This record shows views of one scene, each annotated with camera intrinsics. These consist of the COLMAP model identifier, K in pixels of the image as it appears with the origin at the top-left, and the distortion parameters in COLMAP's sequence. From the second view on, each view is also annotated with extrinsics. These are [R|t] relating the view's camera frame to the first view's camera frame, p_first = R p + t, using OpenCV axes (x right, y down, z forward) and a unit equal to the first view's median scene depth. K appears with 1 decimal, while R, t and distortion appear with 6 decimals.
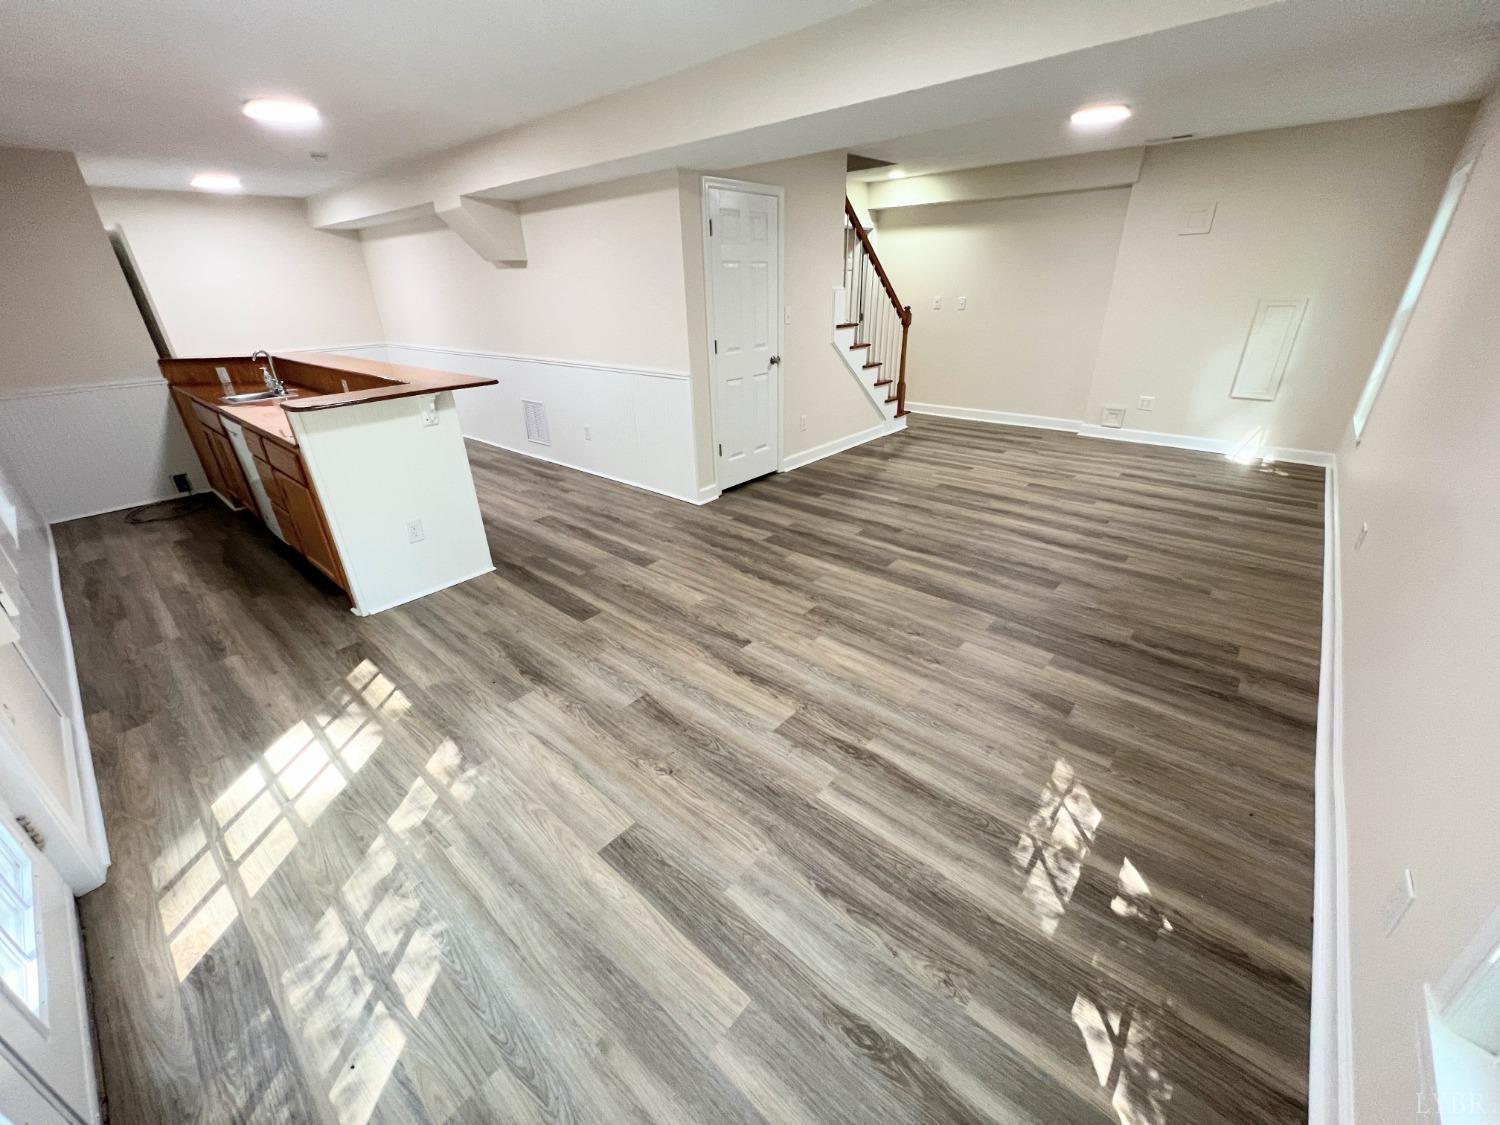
lens RADIAL K [[599.2, 0, 755.3], [0, 599.2, 564.9], [0, 0, 1]] dist [-0.001204, 0.000338]
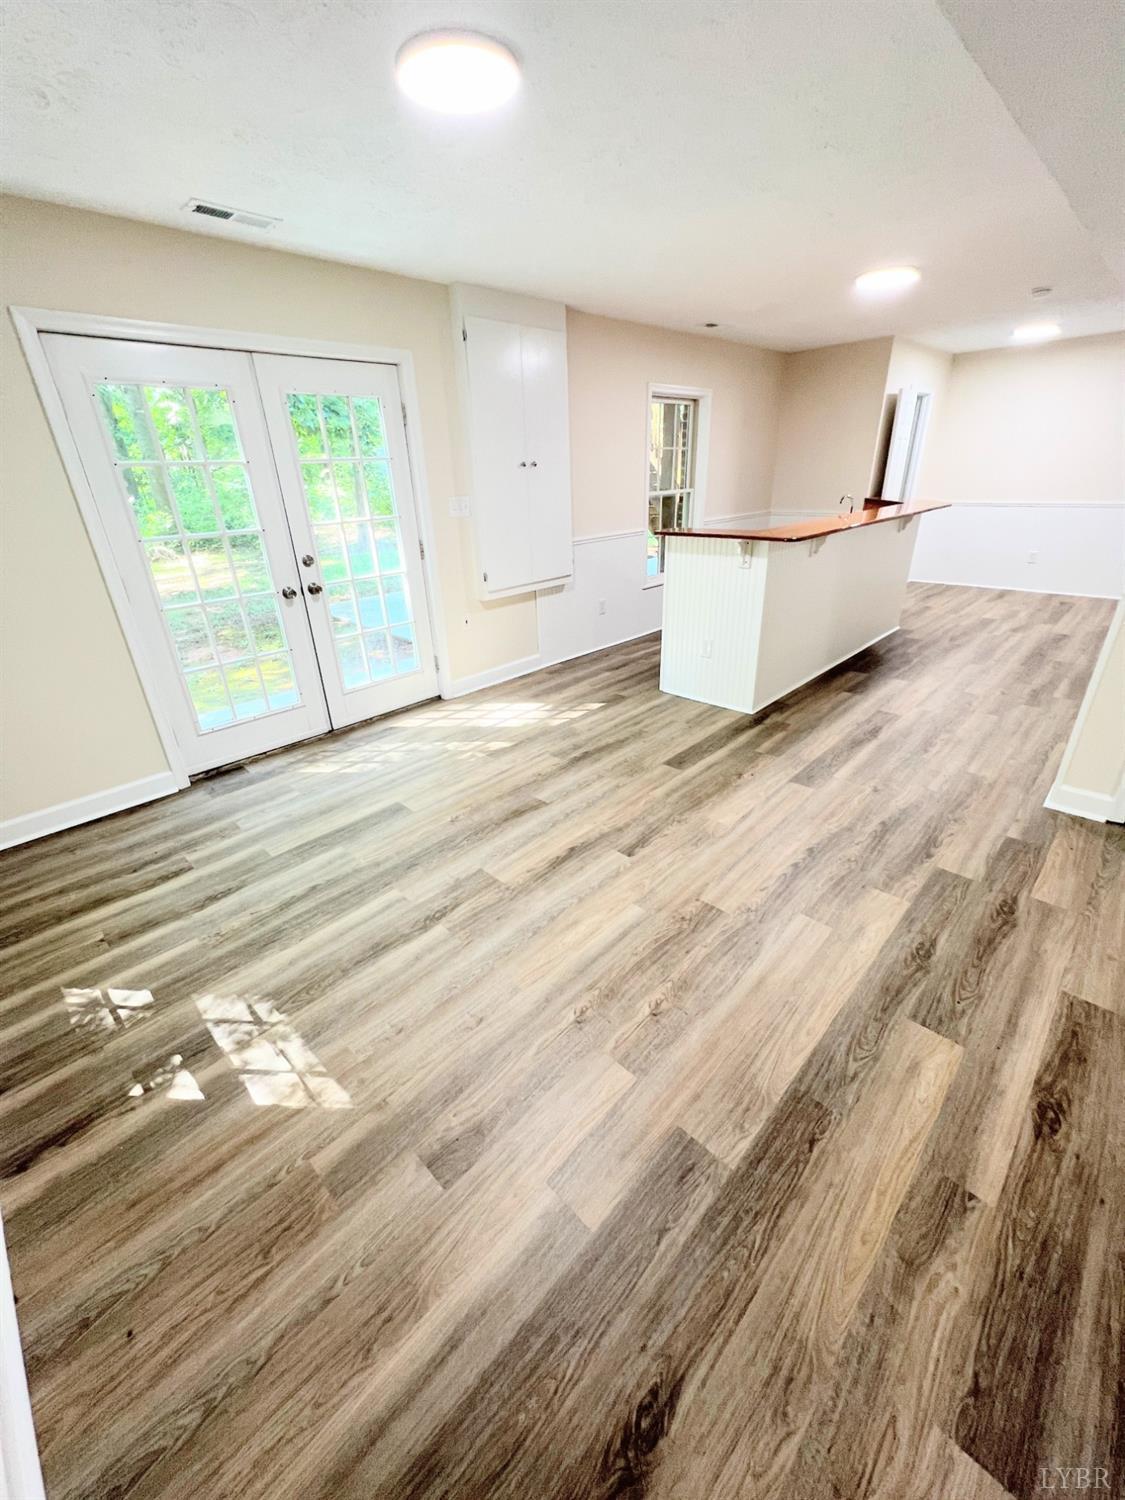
lens RADIAL K [[599.2, 0, 558.5], [0, 599.2, 746.5], [0, 0, 1]] dist [-0.001204, 0.000338]
pose [[-0.062705, 0.446577, -0.892545, 0.820001], [-0.395122, 0.810126, 0.433098, -0.394941], [0.916486, 0.379821, 0.125654, 0.830748]]
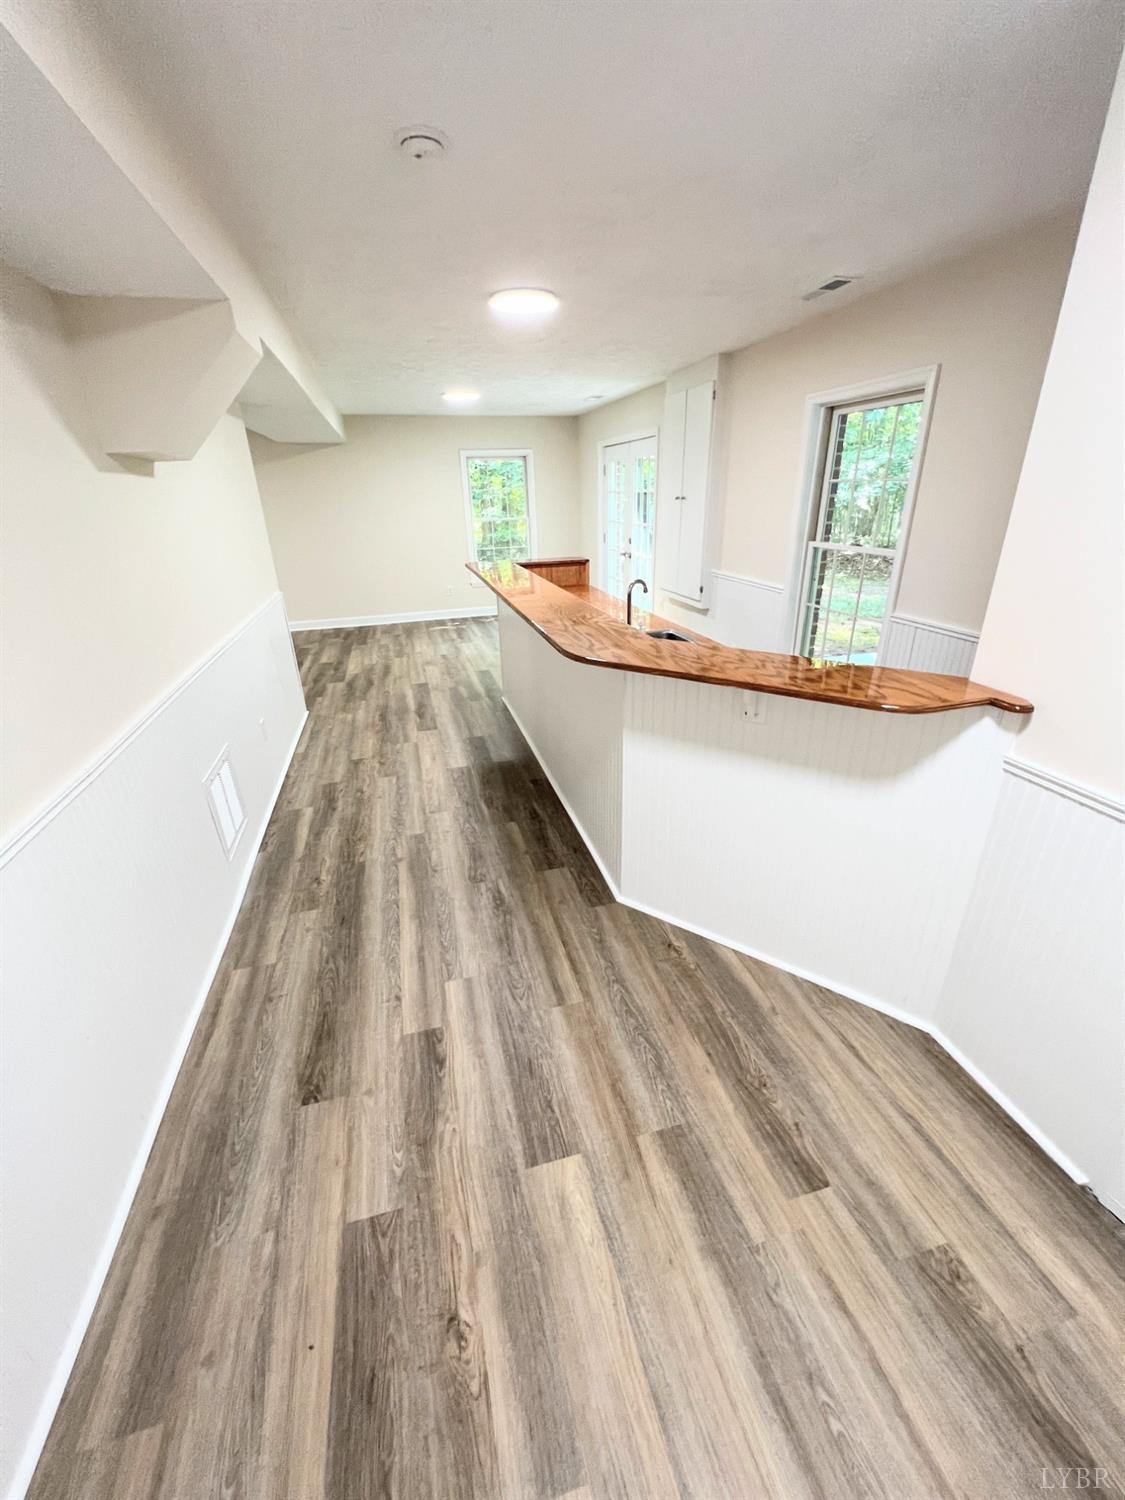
lens RADIAL K [[599.2, 0, 564.3], [0, 599.2, 751.3], [0, 0, 1]] dist [-0.001204, 0.000338]
pose [[-0.829899, -0.180357, 0.527957, -1.902206], [0.280209, 0.683552, 0.673973, -1.170026], [-0.482442, 0.707268, -0.516741, 2.519941]]
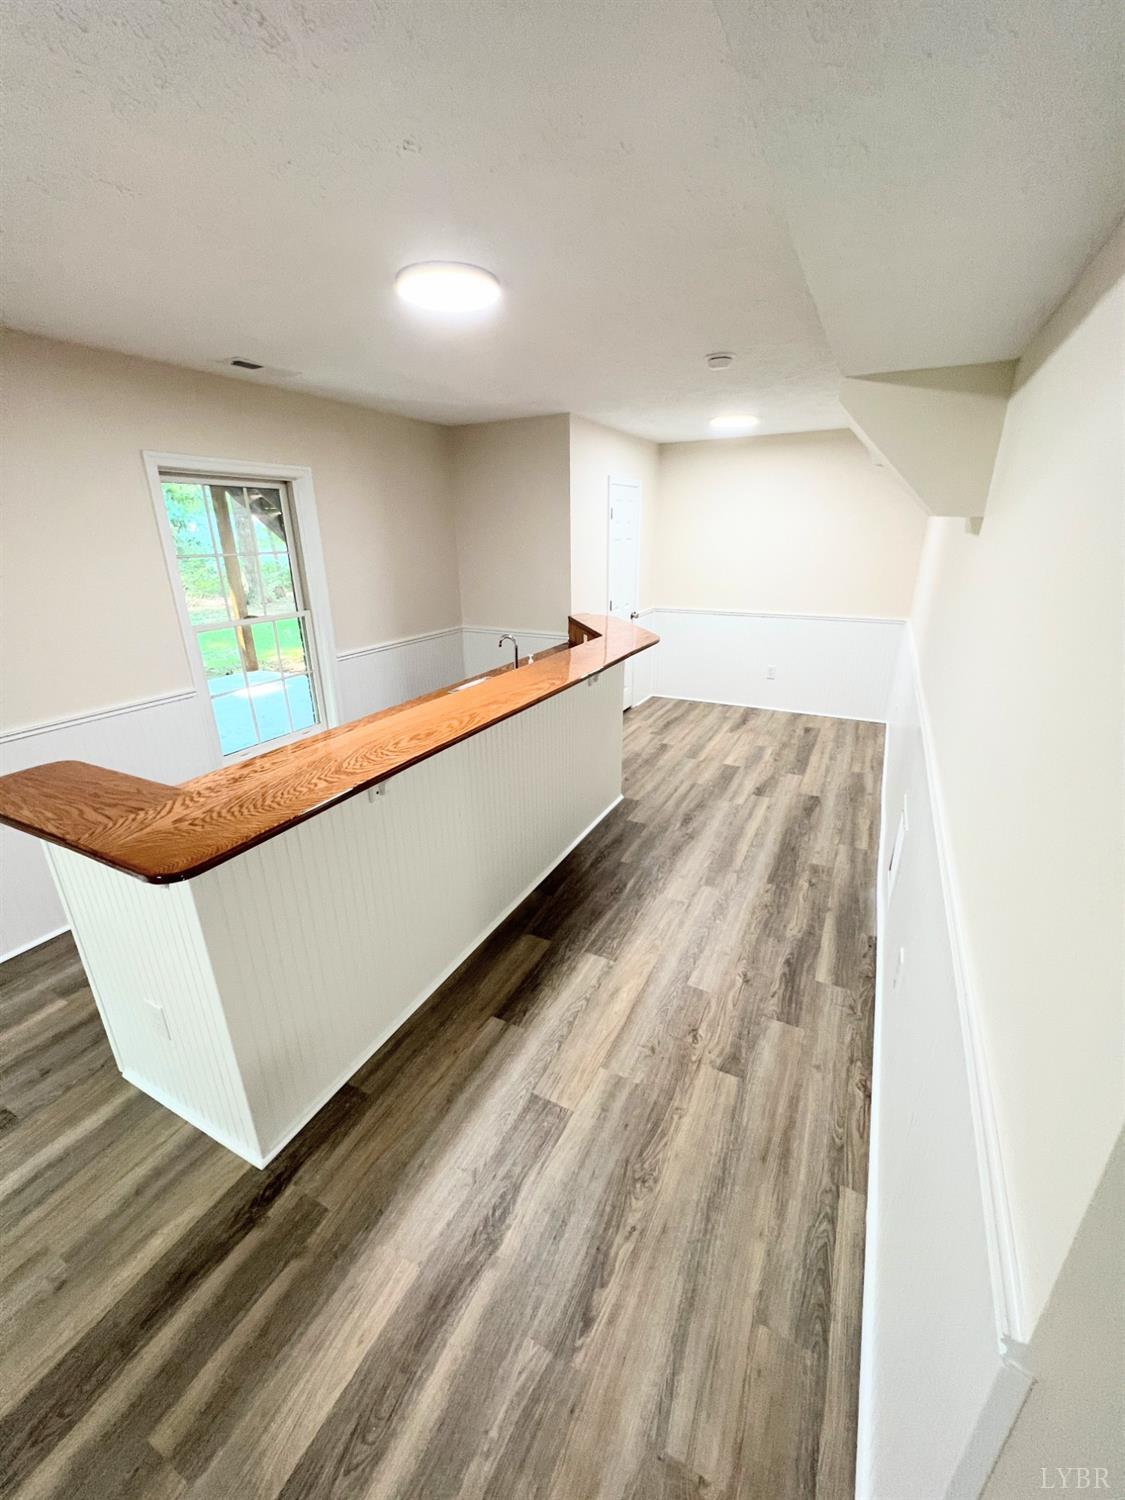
lens RADIAL K [[599.2, 0, 560.3], [0, 599.2, 743.6], [0, 0, 1]] dist [-0.001204, 0.000338]
pose [[0.236750, 0.350060, -0.906316, -0.093571], [-0.413804, 0.880327, 0.231927, -0.724925], [0.879043, 0.320128, 0.353273, 1.352503]]
